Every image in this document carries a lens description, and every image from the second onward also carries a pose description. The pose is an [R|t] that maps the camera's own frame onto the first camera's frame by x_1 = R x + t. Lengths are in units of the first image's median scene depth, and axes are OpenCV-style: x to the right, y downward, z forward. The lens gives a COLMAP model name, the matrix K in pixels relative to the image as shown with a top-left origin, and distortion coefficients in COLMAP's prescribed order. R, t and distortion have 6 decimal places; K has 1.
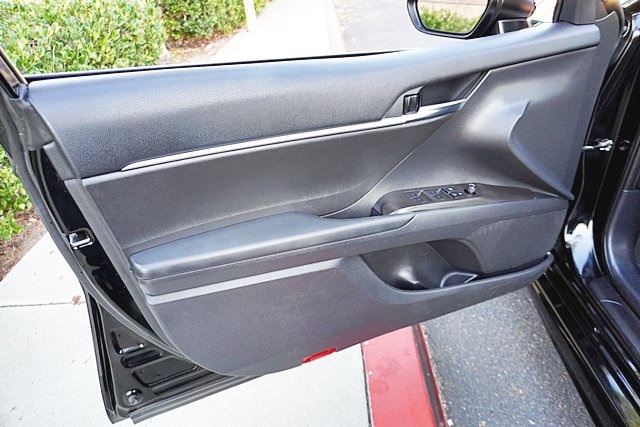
lens RADIAL K [[428.0, 0, 320.0], [0, 428.0, 213.5], [0, 0, 1]] dist [-0.042397, 0.037967]
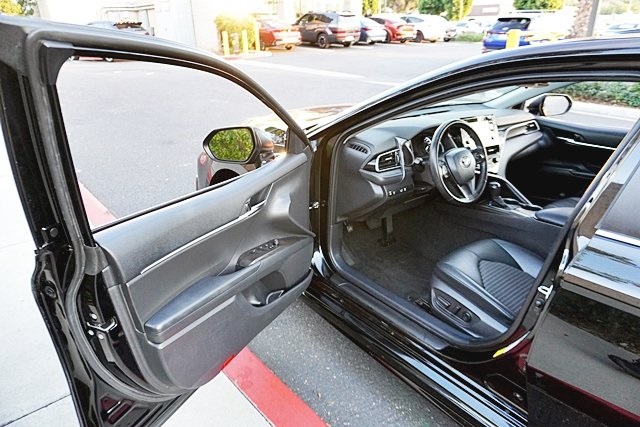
lens RADIAL K [[428.0, 0, 320.0], [0, 428.0, 213.5], [0, 0, 1]] dist [-0.042397, 0.037967]
pose [[0.755877, -0.187068, 0.627420, -0.648359], [0.283633, 0.957280, -0.056286, -0.019085], [-0.590087, 0.220502, 0.776644, -0.602896]]
